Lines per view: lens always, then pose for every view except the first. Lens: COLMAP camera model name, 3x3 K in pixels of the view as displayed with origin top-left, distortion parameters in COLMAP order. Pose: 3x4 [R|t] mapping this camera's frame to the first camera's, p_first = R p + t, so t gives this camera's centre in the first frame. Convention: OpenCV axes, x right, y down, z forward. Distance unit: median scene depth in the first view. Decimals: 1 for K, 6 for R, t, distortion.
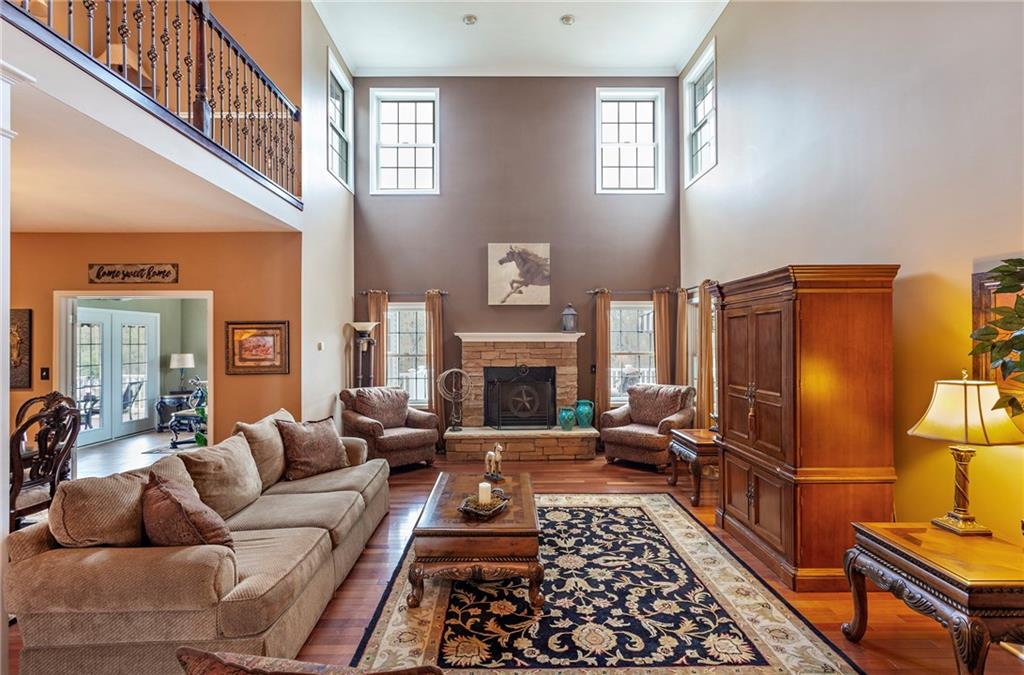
lens RADIAL K [[484.2, 0, 512.0], [0, 484.2, 337.5], [0, 0, 1]] dist [0.001580, 0.000012]
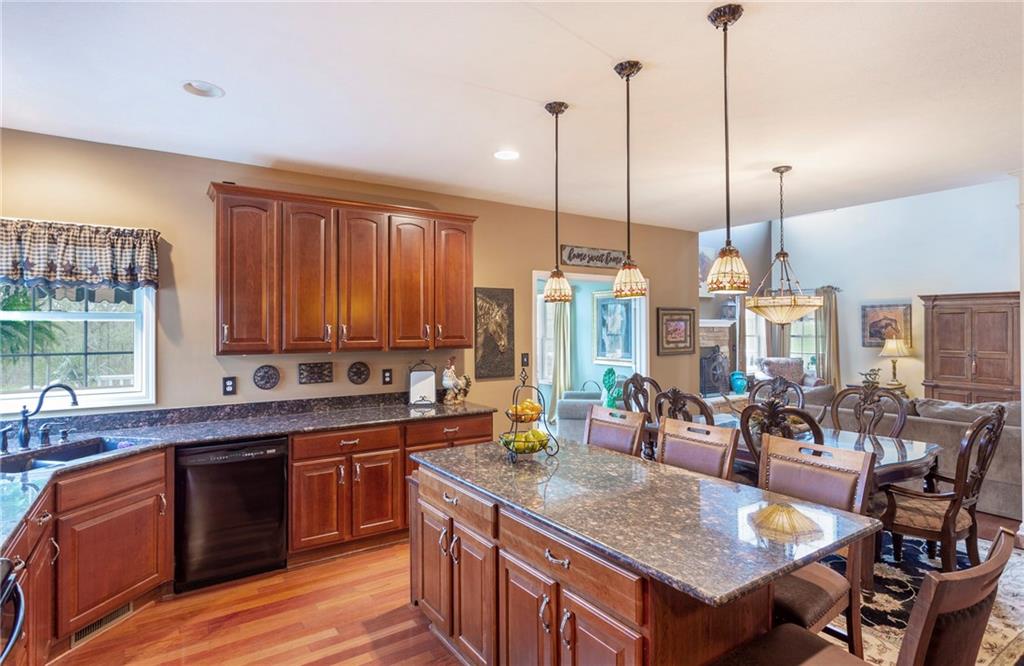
lens RADIAL K [[523.2, 0, 512.0], [0, 523.2, 333.0], [0, 0, 1]] dist [-0.000711, -0.000132]
pose [[0.847716, -0.003635, 0.530438, -1.876662], [-0.006812, 0.999819, 0.017739, 0.007537], [-0.530406, -0.018651, 0.847538, 0.211351]]
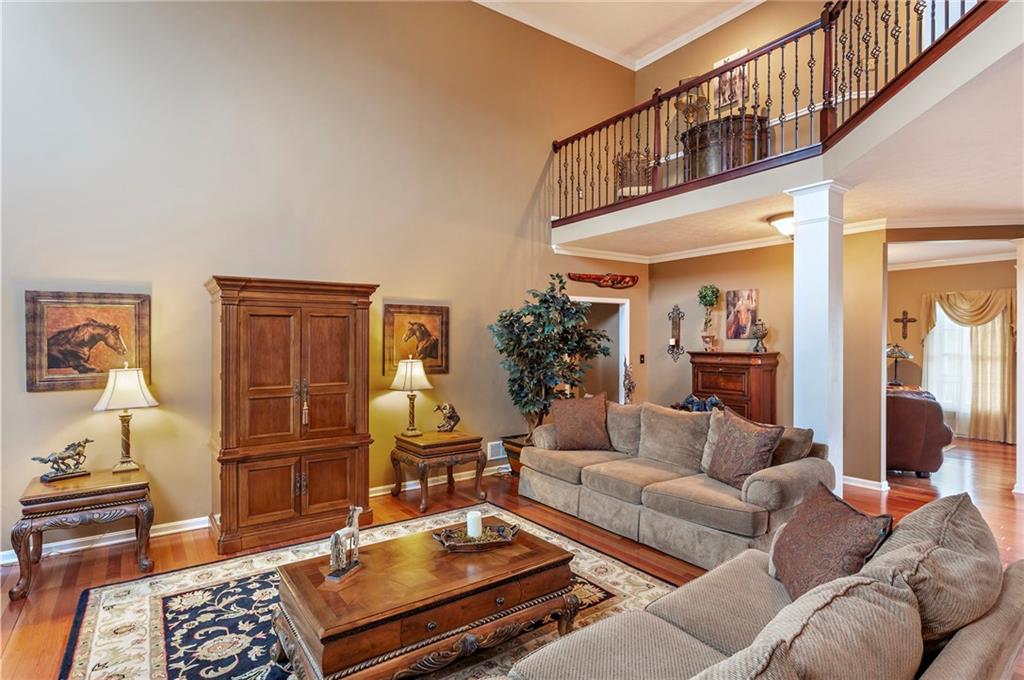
lens RADIAL K [[501.6, 0, 512.0], [0, 501.6, 340.0], [0, 0, 1]] dist [-0.001874, -0.000348]
pose [[-0.549520, 0.007599, 0.835446, -0.614662], [0.000987, 0.999964, -0.008446, 0.013703], [-0.835480, -0.003816, -0.549507, 1.089714]]
